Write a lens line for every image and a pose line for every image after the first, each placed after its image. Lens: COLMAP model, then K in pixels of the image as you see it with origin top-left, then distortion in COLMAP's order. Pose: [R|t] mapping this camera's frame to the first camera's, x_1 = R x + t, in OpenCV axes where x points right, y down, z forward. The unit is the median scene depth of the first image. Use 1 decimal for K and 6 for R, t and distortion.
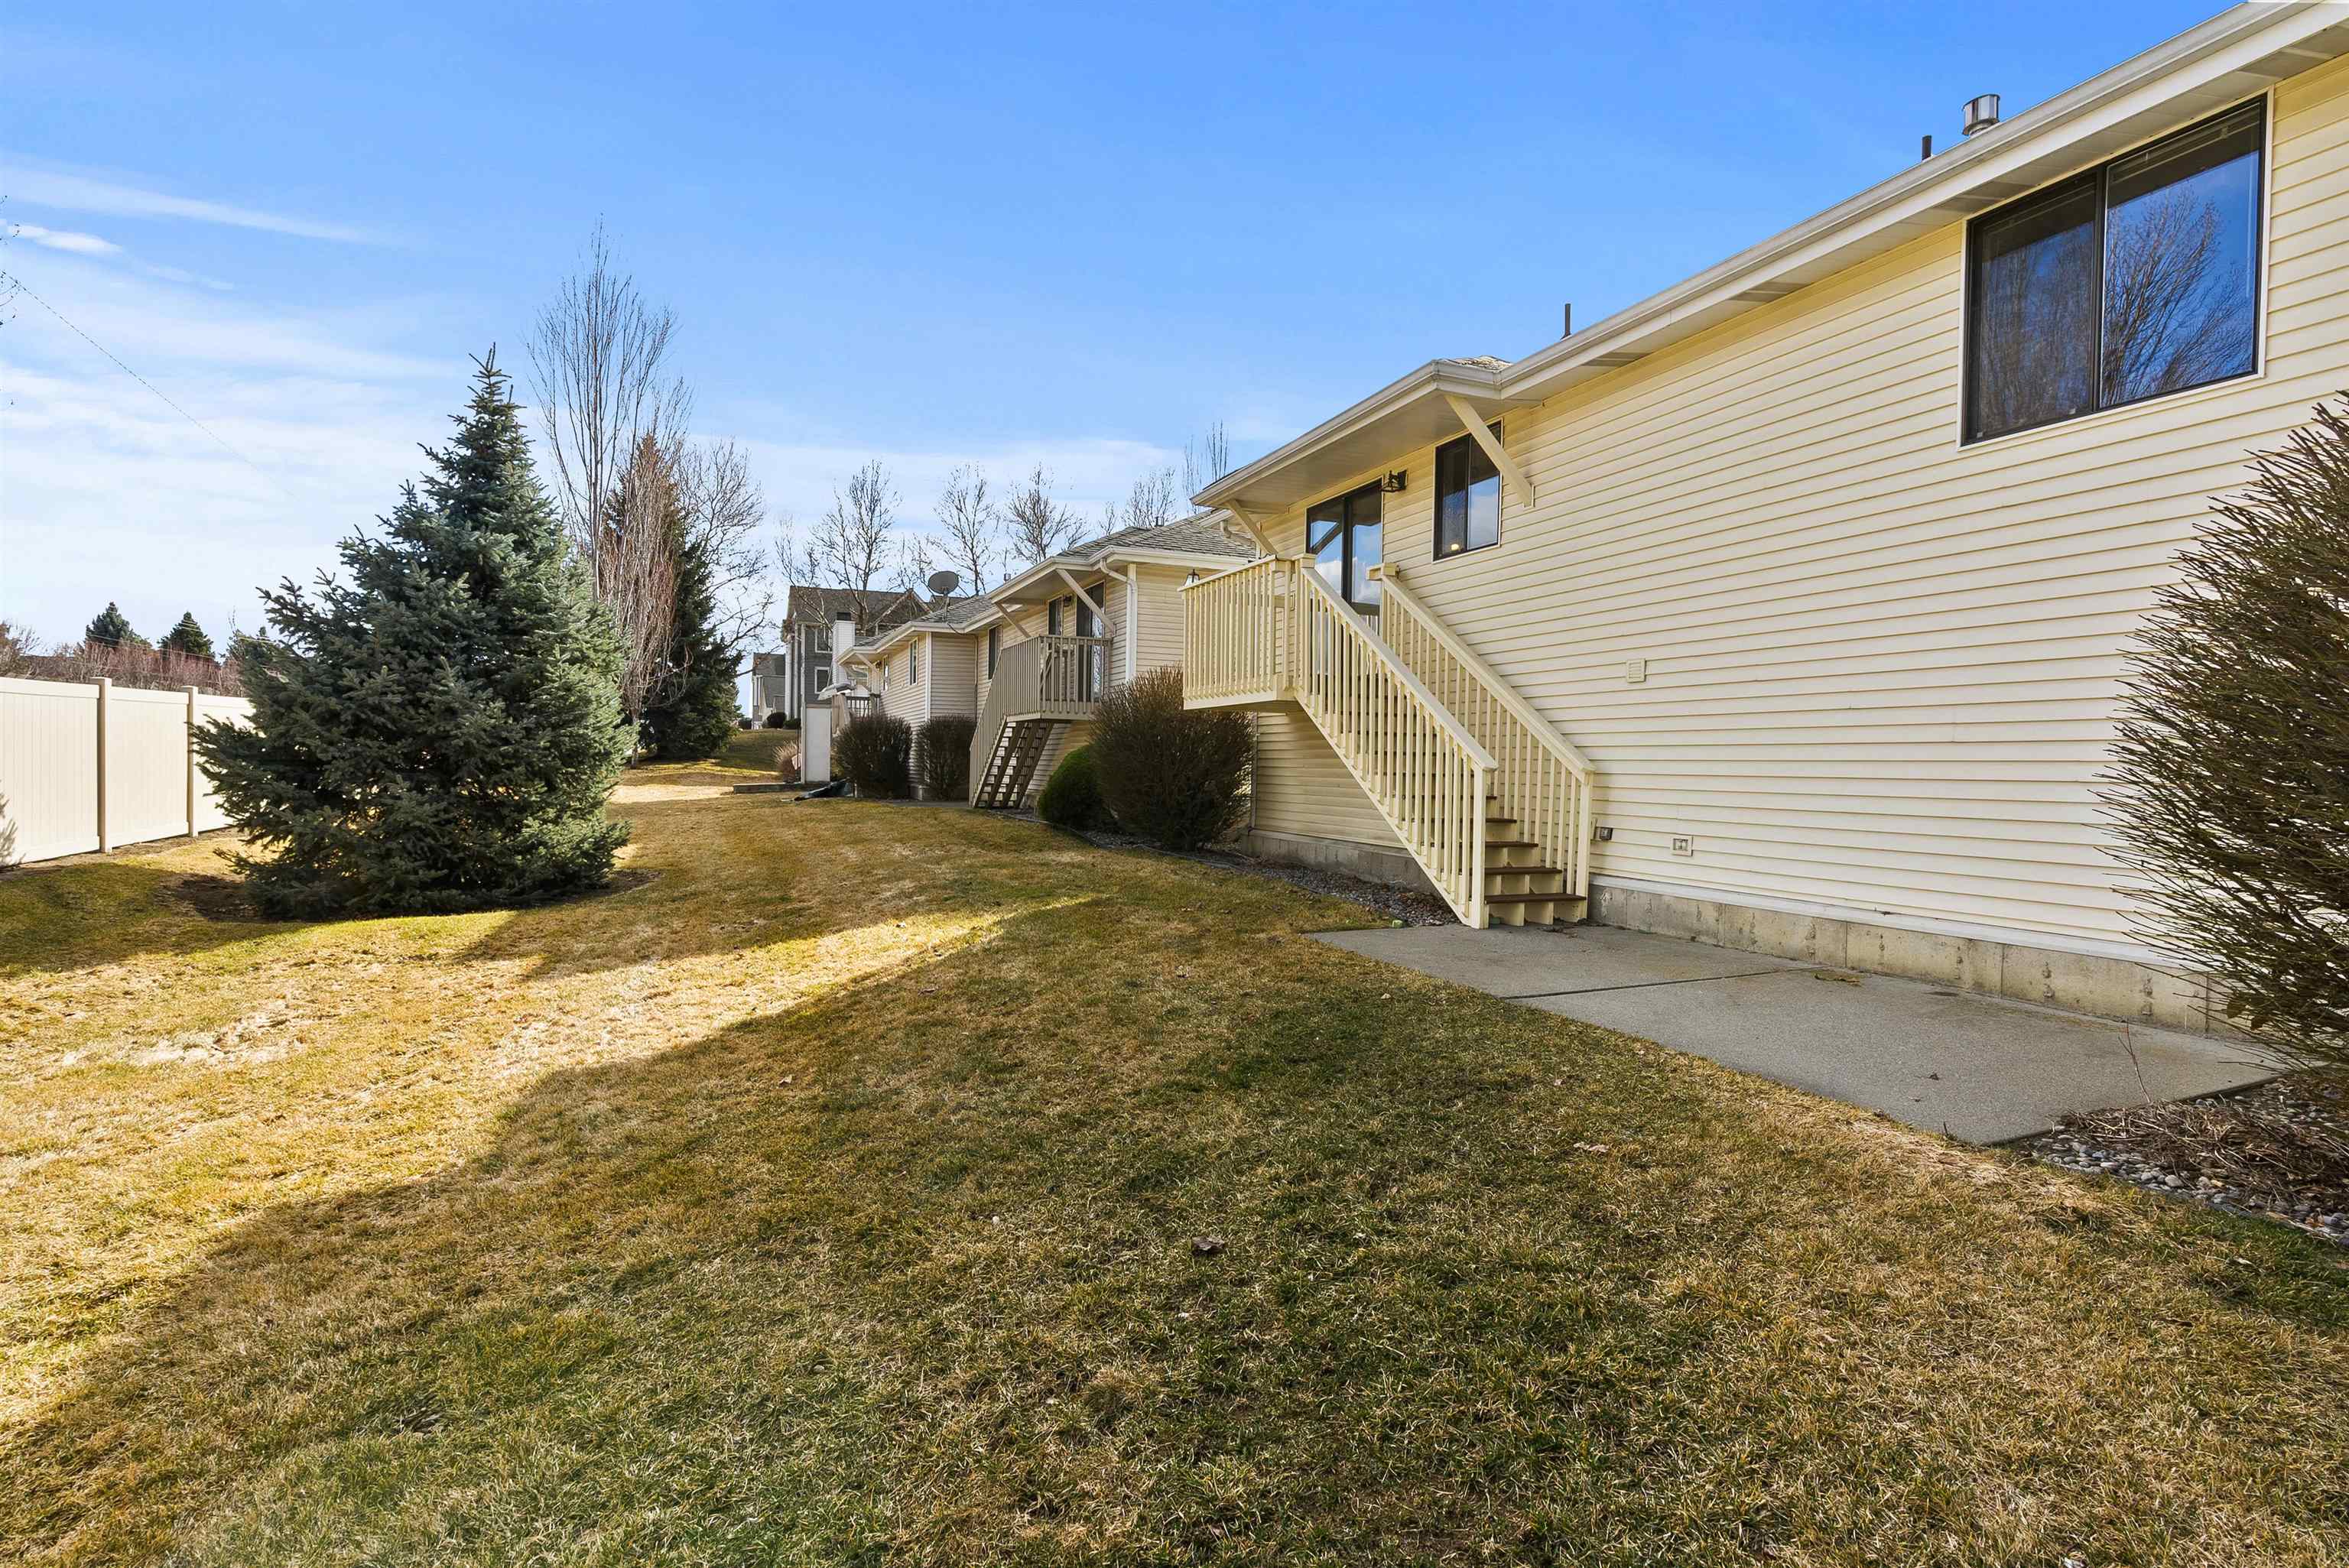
lens RADIAL K [[1103.4, 0, 1181.8], [0, 1103.4, 780.3], [0, 0, 1]] dist [-0.004169, -0.000363]
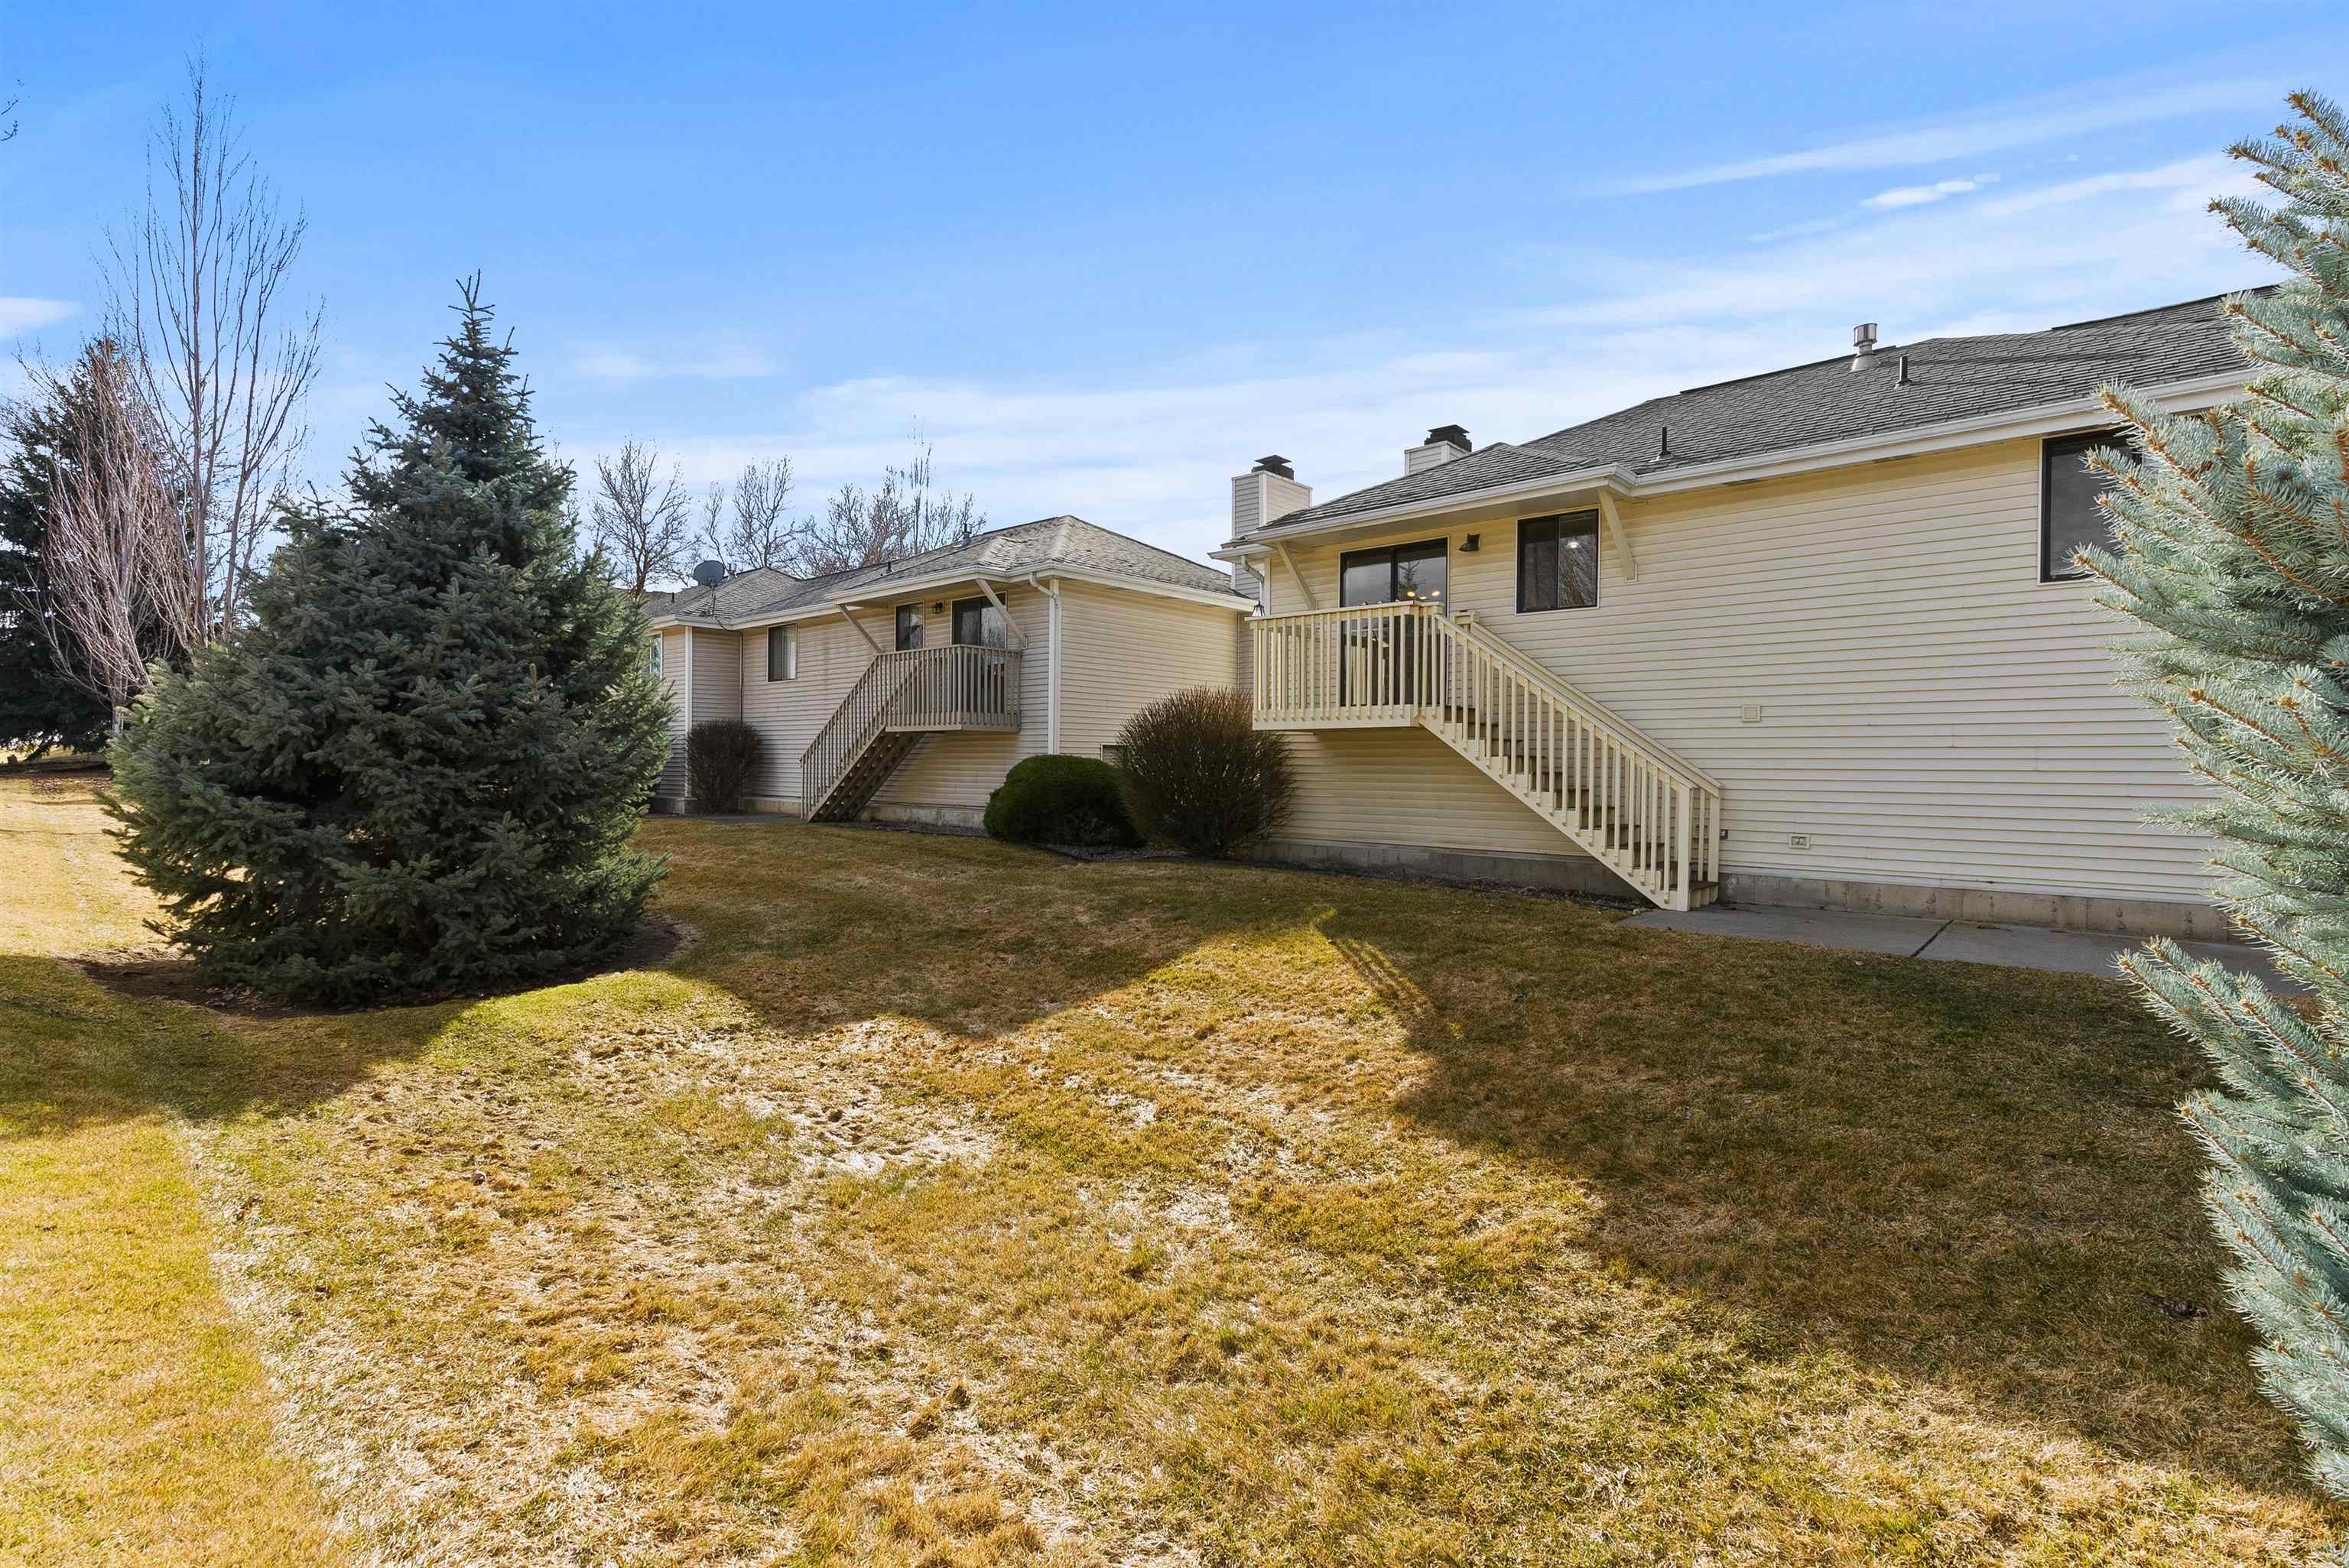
lens RADIAL K [[1077.0, 0, 1196.7], [0, 1077.0, 783.7], [0, 0, 1]] dist [-0.006974, 0.001443]
pose [[0.900094, -0.015322, 0.435427, -0.609492], [0.012115, 0.999875, 0.010141, -0.027182], [-0.435528, -0.003852, 0.900167, 0.085153]]
